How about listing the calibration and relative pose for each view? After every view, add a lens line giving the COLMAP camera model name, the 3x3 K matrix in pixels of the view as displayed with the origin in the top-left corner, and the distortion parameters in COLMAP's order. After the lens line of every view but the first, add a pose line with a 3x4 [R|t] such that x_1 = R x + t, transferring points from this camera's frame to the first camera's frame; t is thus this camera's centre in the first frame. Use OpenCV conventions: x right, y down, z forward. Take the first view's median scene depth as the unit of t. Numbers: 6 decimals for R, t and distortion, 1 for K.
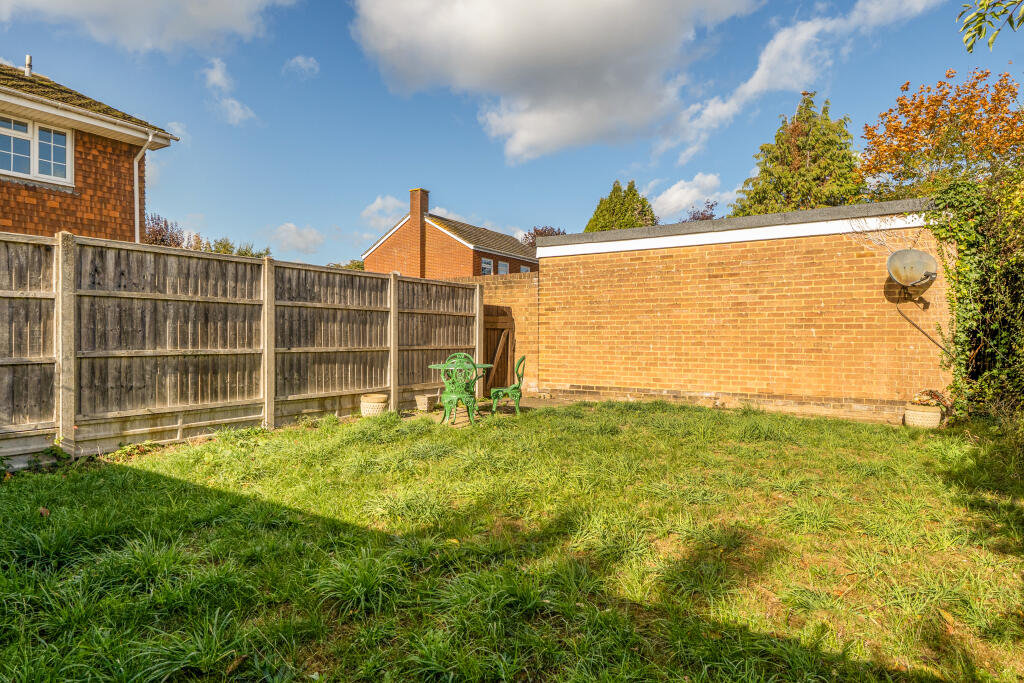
lens RADIAL K [[623.3, 0, 511.3], [0, 623.3, 340.4], [0, 0, 1]] dist [-0.009096, -0.001510]
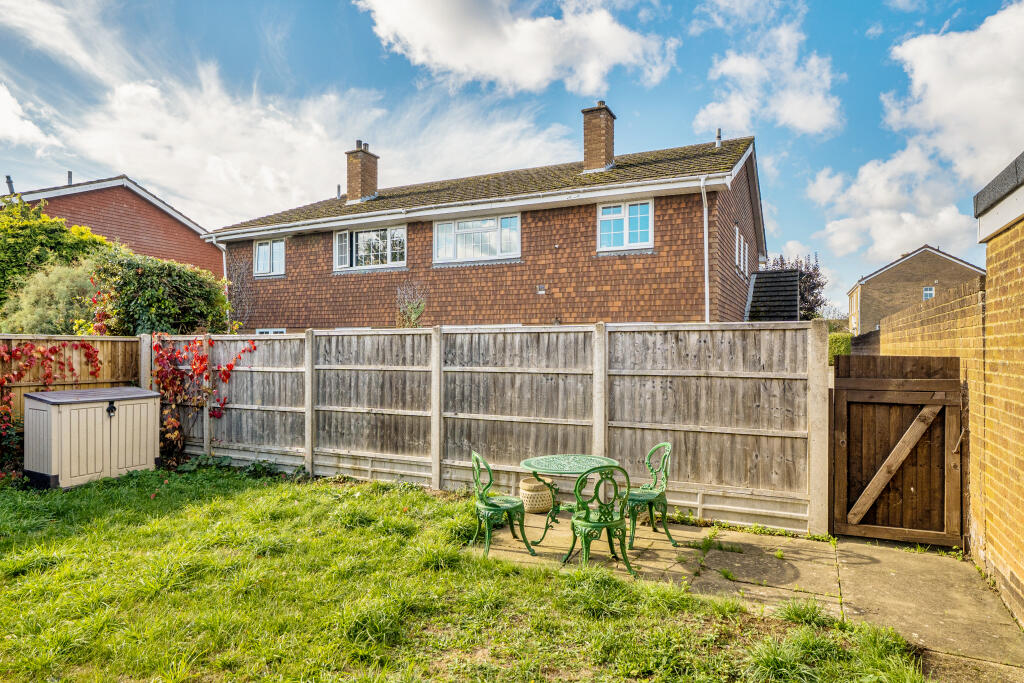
lens RADIAL K [[623.3, 0, 511.4], [0, 623.3, 345.0], [0, 0, 1]] dist [-0.009096, -0.001510]
pose [[0.100828, -0.006944, -0.994880, 0.643845], [-0.003357, 0.999968, -0.007319, -0.089778], [0.994898, 0.004078, 0.100802, 0.970549]]
